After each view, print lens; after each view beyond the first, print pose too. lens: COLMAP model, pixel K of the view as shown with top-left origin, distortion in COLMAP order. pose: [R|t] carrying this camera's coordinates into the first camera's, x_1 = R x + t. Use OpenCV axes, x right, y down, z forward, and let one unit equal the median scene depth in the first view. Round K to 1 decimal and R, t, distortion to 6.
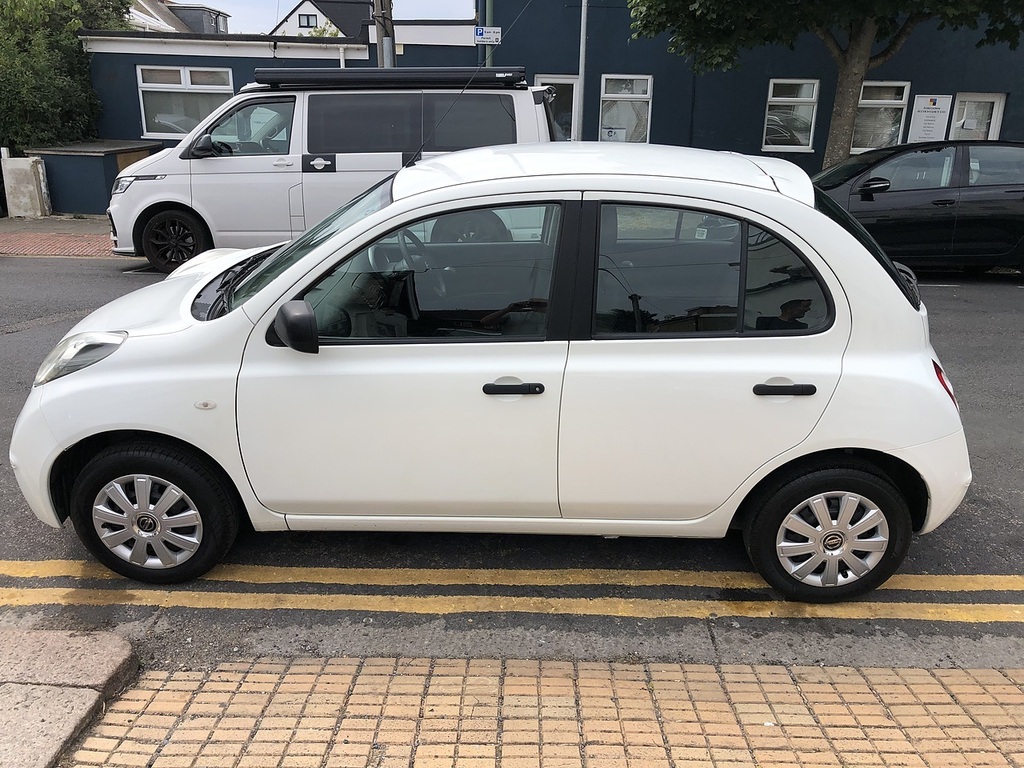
lens RADIAL K [[834.7, 0, 516.0], [0, 834.7, 387.4], [0, 0, 1]] dist [0.020547, -0.012825]
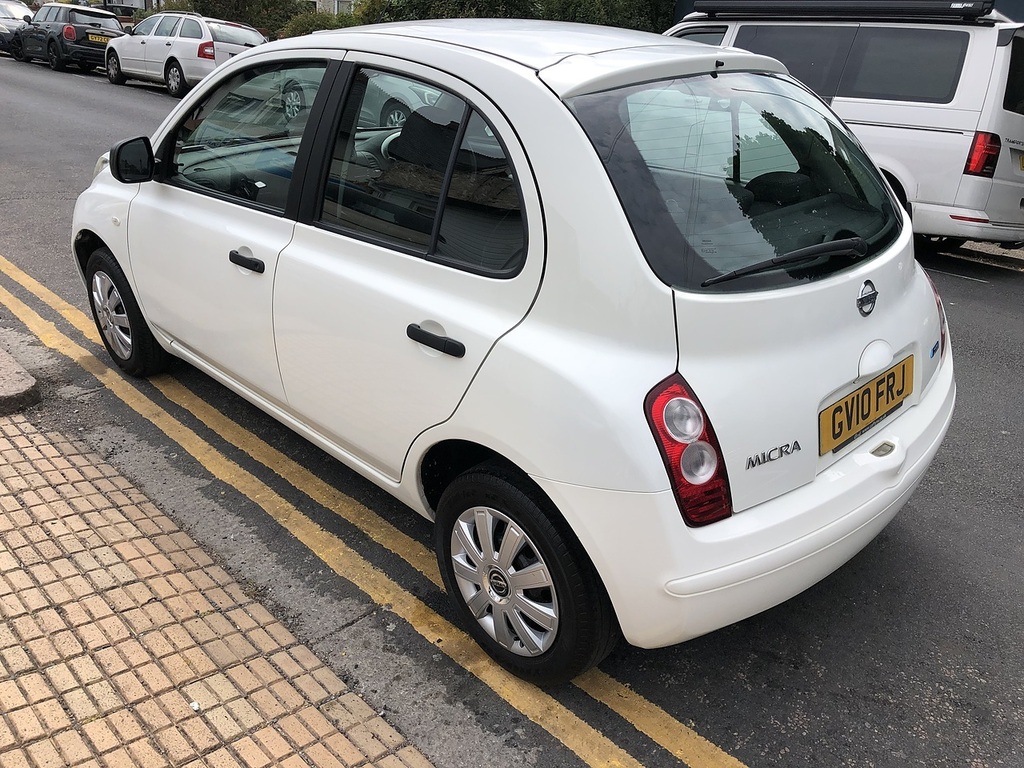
lens RADIAL K [[834.7, 0, 531.5], [0, 834.7, 389.0], [0, 0, 1]] dist [0.020547, -0.012825]
pose [[0.718294, 0.302875, -0.626354, 0.800852], [-0.282754, 0.949652, 0.134948, -0.073972], [0.635691, 0.080172, 0.767769, 0.475055]]
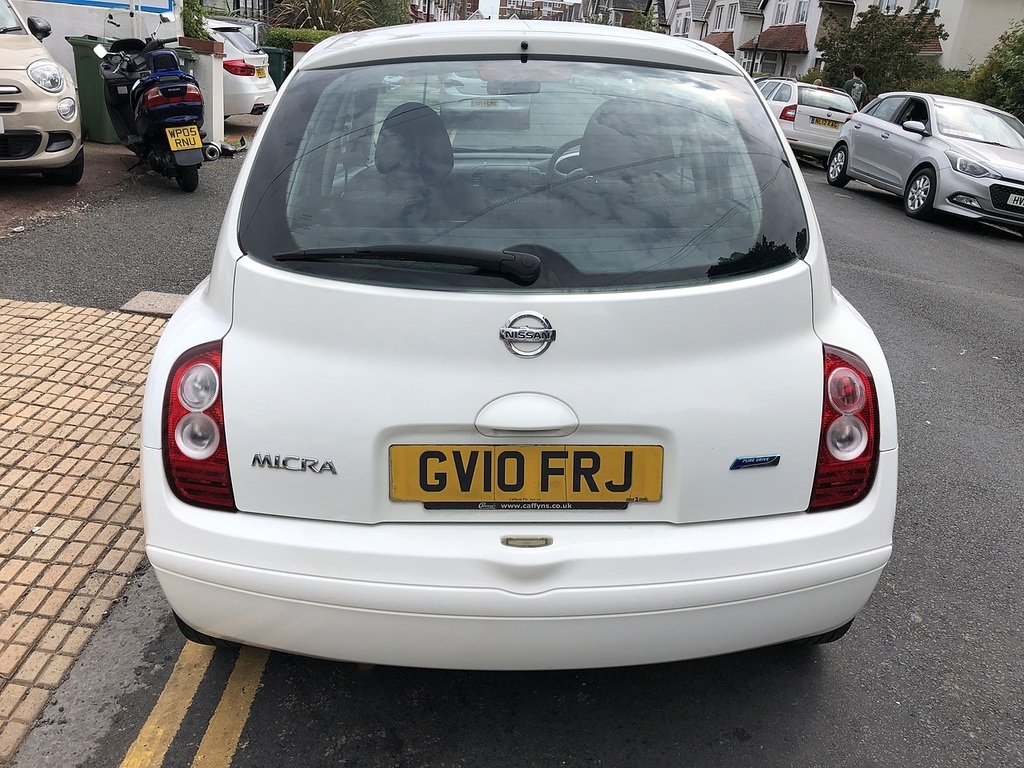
lens RADIAL K [[834.7, 0, 520.1], [0, 834.7, 379.5], [0, 0, 1]] dist [0.020547, -0.012825]
pose [[0.057945, 0.353543, -0.933622, 1.047088], [-0.403669, 0.863630, 0.301985, -0.263318], [0.913068, 0.359376, 0.192758, 1.083857]]
